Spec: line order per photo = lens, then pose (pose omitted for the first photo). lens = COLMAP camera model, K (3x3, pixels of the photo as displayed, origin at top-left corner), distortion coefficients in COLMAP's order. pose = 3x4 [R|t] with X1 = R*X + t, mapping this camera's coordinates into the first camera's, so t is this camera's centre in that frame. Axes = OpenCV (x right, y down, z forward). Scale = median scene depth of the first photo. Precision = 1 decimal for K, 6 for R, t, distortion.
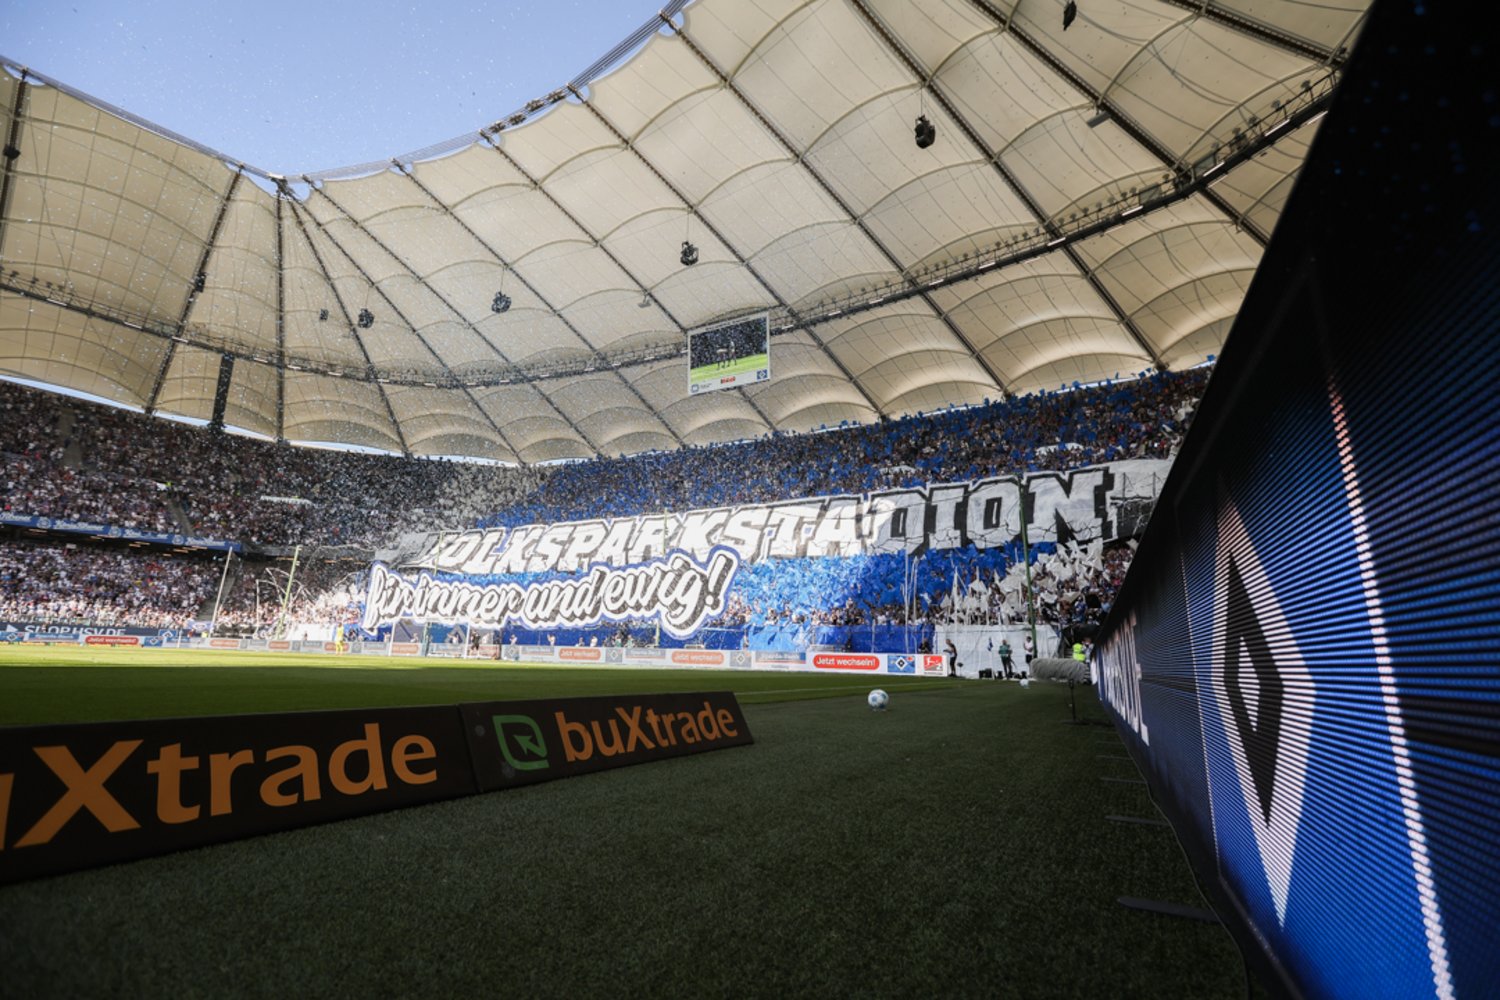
lens RADIAL K [[673.6, 0, 755.2], [0, 673.6, 498.7], [0, 0, 1]] dist [0.002668, 0.000525]
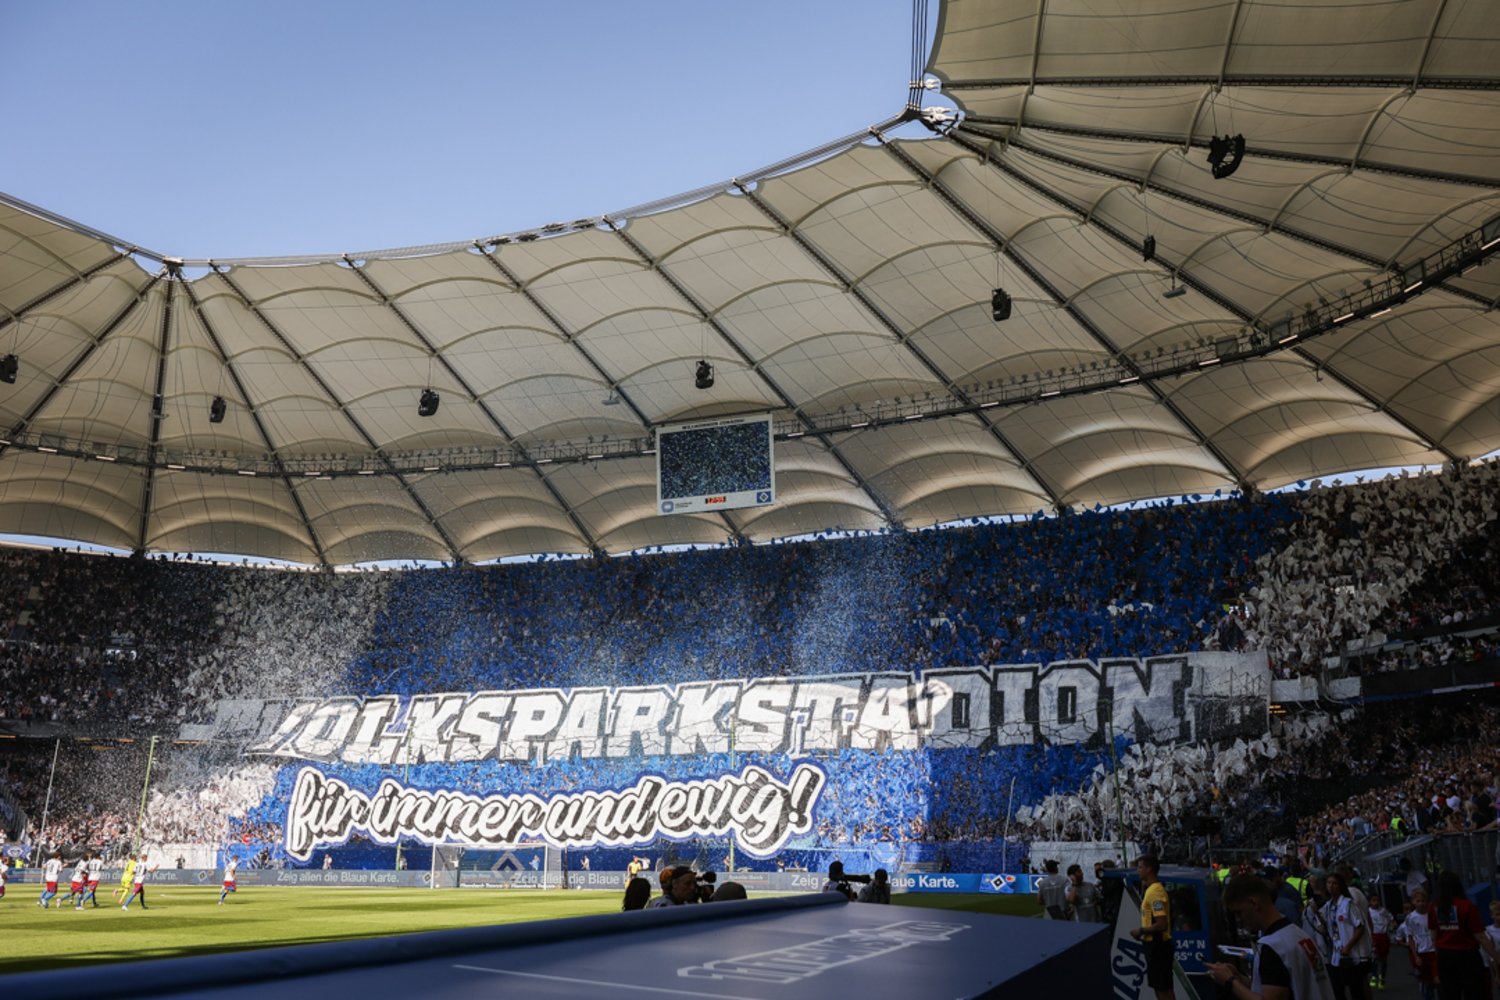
lens RADIAL K [[1268.6, 0, 754.1], [0, 1268.6, 490.3], [0, 0, 1]] dist [0.003808, -0.000334]
pose [[0.987978, 0.016568, 0.153704, -0.288331], [-0.009800, 0.998953, -0.044691, -0.163268], [-0.154284, 0.042648, 0.987106, -0.551377]]
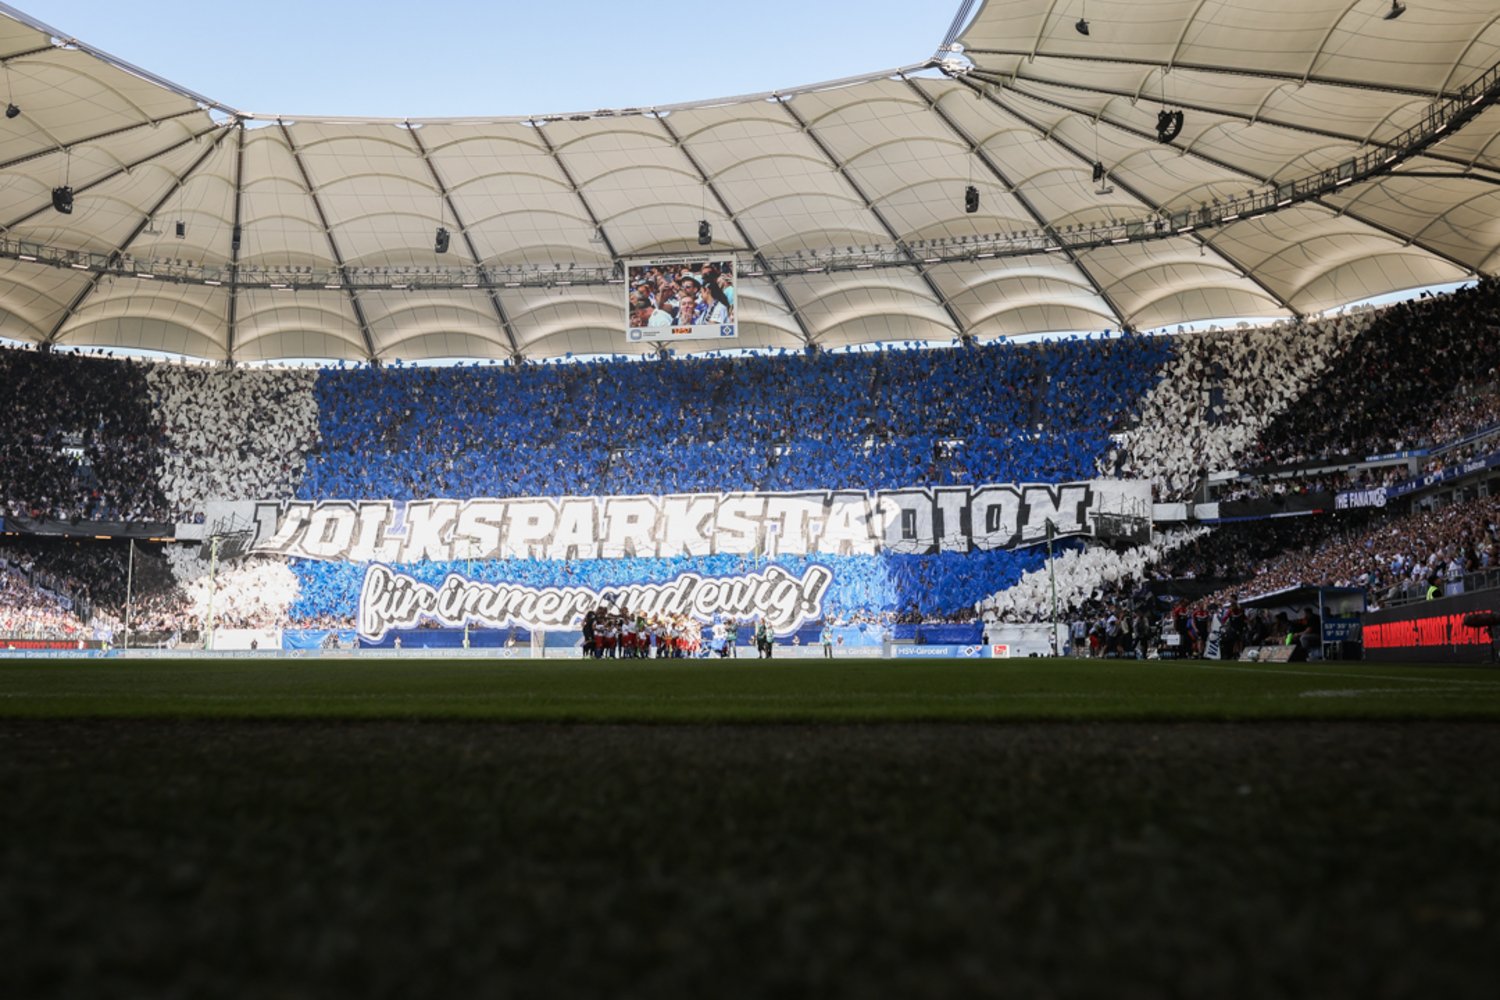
lens RADIAL K [[1532.1, 0, 739.4], [0, 1532.1, 493.2], [0, 0, 1]] dist [0.004040, -0.001438]
pose [[0.948084, 0.004297, 0.317992, -0.770667], [-0.045015, 0.991654, 0.120810, -0.277402], [-0.314819, -0.128853, 0.940365, -1.130356]]
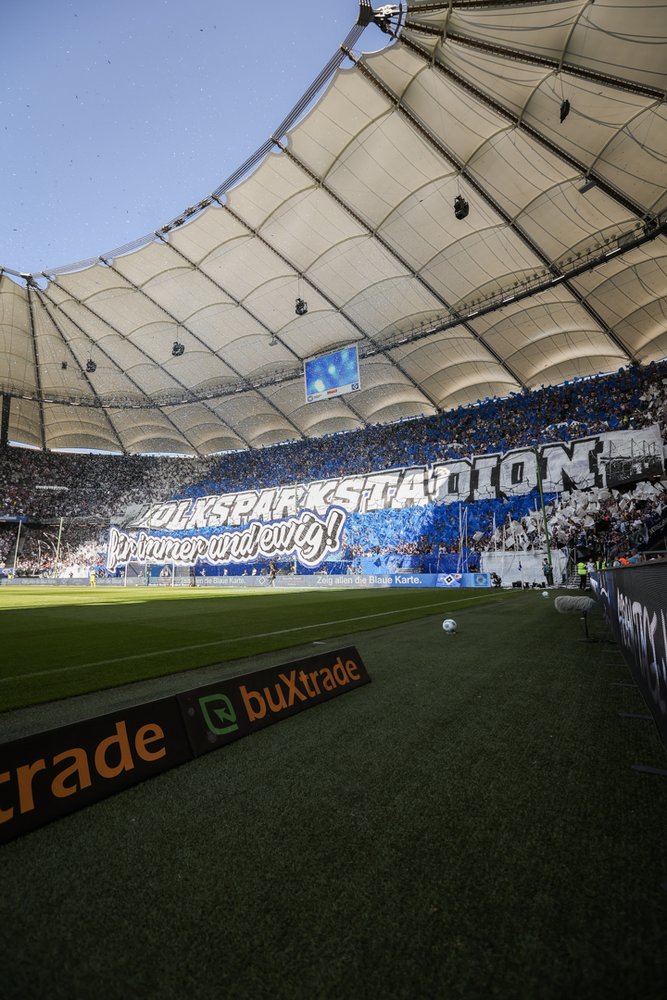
lens RADIAL K [[449.1, 0, 331.5], [0, 449.1, 498.2], [0, 0, 1]] dist [0.002668, 0.000525]
pose [[0.997230, -0.051347, -0.053819, -0.001102], [0.054738, 0.996476, 0.063551, -0.007613], [0.050366, -0.066321, 0.996526, 0.002868]]
